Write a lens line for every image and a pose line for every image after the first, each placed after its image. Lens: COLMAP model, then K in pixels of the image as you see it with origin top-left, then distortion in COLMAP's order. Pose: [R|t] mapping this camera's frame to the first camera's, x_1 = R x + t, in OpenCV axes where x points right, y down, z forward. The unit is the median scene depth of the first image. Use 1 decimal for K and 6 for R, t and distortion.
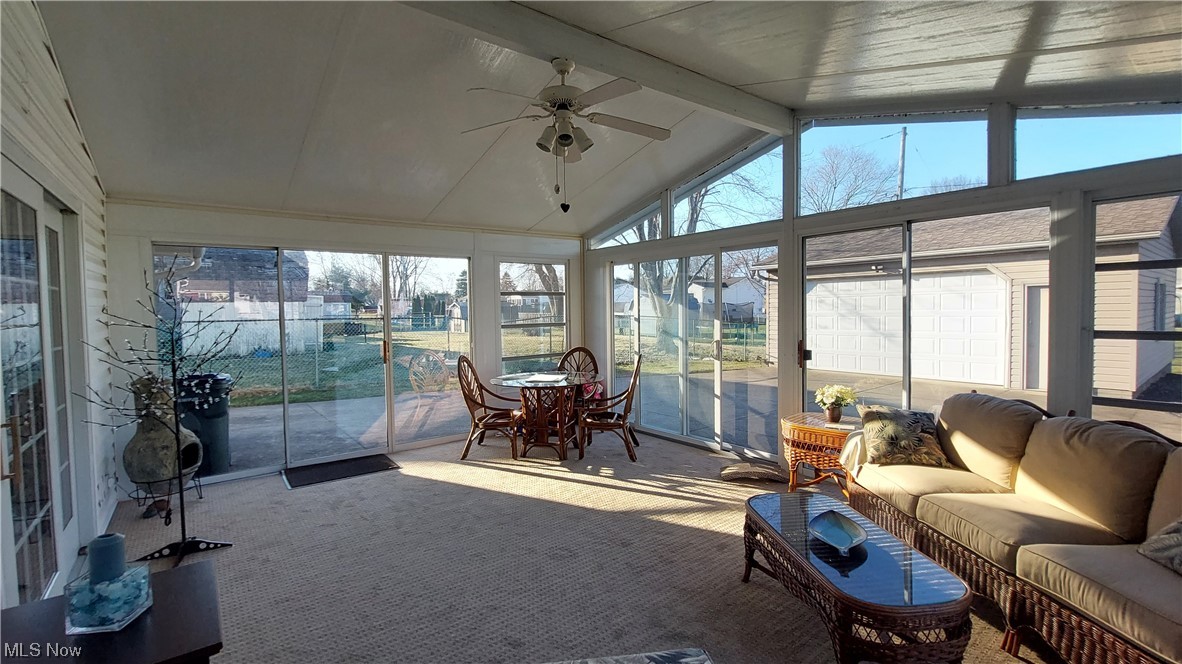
lens RADIAL K [[547.1, 0, 587.4], [0, 547.1, 325.6], [0, 0, 1]] dist [-0.000310, -0.008917]
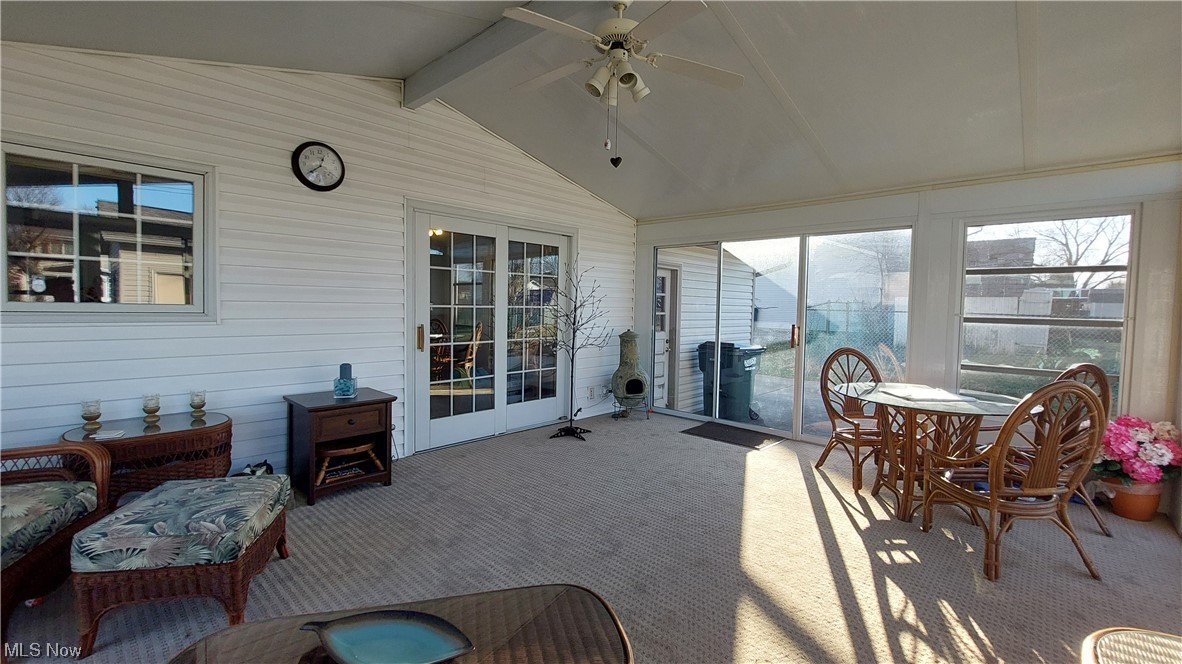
lens RADIAL K [[489.5, 0, 593.7], [0, 489.5, 322.5], [0, 0, 1]] dist [-0.005884, 0.000232]
pose [[0.144811, 0.050955, -0.988146, 0.523141], [-0.059820, 0.997297, 0.042660, 0.008577], [0.987649, 0.052934, 0.147467, 0.601080]]
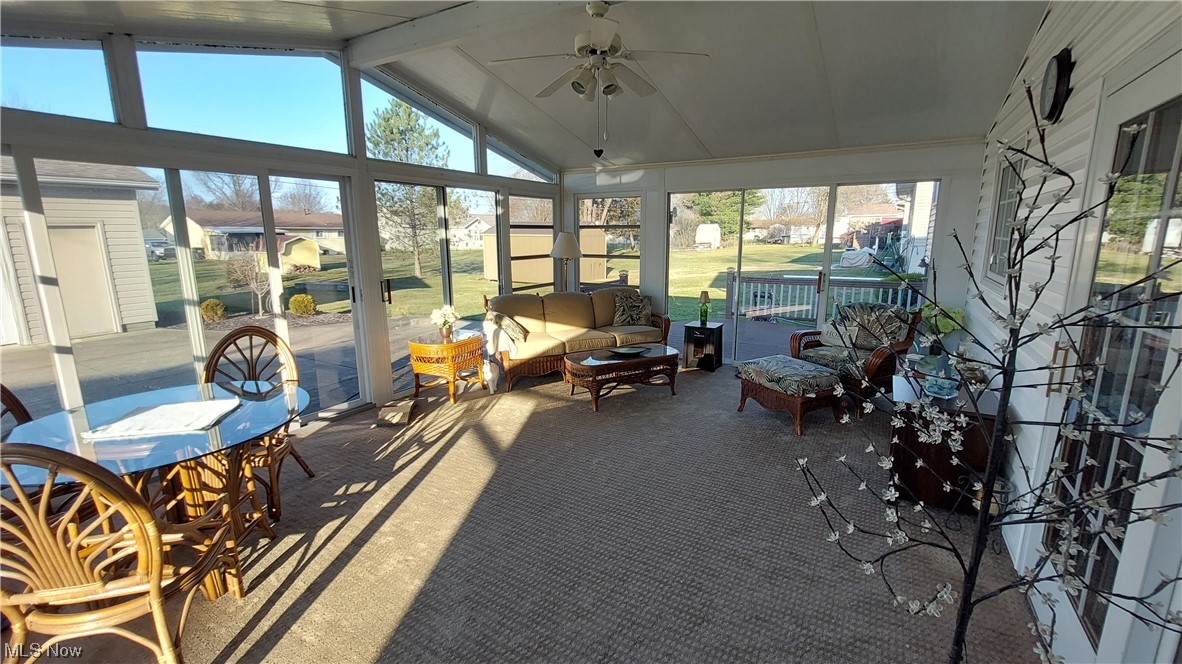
lens RADIAL K [[467.9, 0, 595.3], [0, 467.9, 327.9], [0, 0, 1]] dist [-0.002366, -0.004847]
pose [[-0.376305, -0.153336, 0.913719, -0.614721], [0.046331, 0.981861, 0.183852, -0.029056], [-0.925337, 0.111517, -0.362375, 0.949052]]
